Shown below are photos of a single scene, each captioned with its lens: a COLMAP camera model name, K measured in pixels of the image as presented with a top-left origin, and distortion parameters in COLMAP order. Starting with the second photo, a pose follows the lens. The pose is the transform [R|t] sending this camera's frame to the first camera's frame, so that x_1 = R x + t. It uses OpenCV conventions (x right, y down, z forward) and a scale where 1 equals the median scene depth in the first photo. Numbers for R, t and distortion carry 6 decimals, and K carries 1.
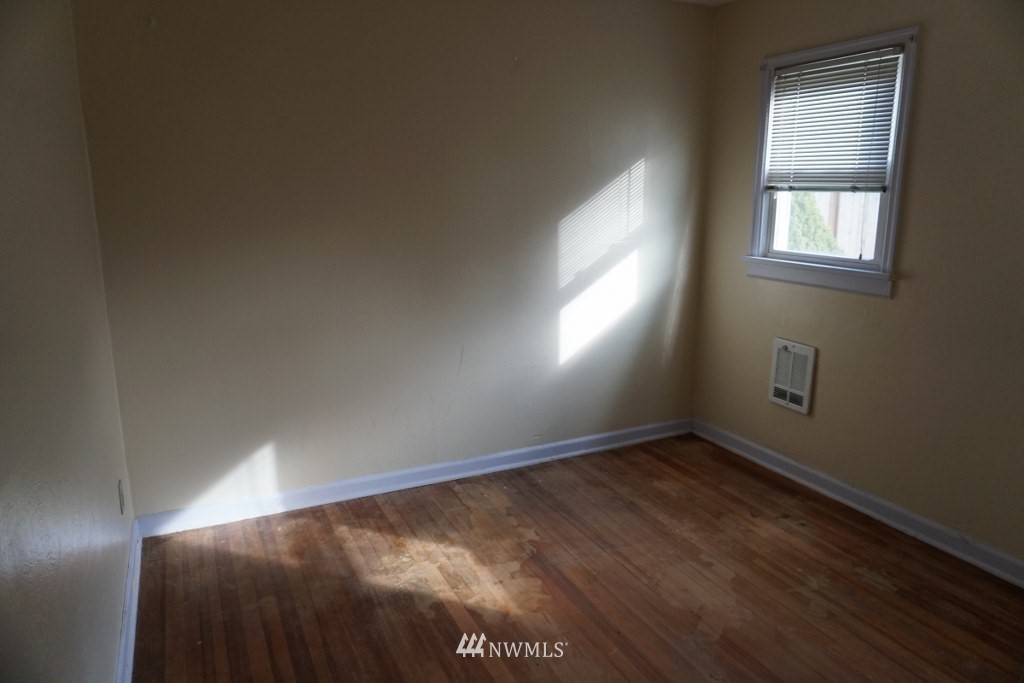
lens RADIAL K [[696.2, 0, 512.7], [0, 696.2, 341.1], [0, 0, 1]] dist [-0.012086, 0.000382]
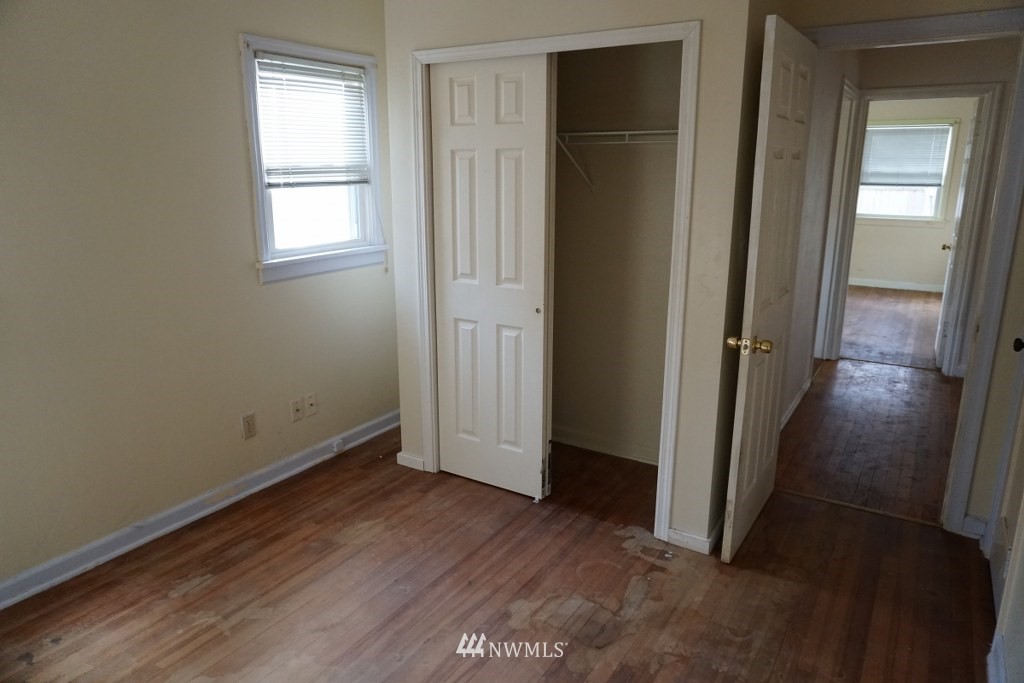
lens RADIAL K [[696.2, 0, 510.4], [0, 696.2, 338.7], [0, 0, 1]] dist [-0.012086, 0.000382]
pose [[-0.529161, -0.196460, 0.825465, -0.446419], [0.193579, 0.919222, 0.342867, -0.221440], [-0.826145, 0.341224, -0.448386, 0.941240]]
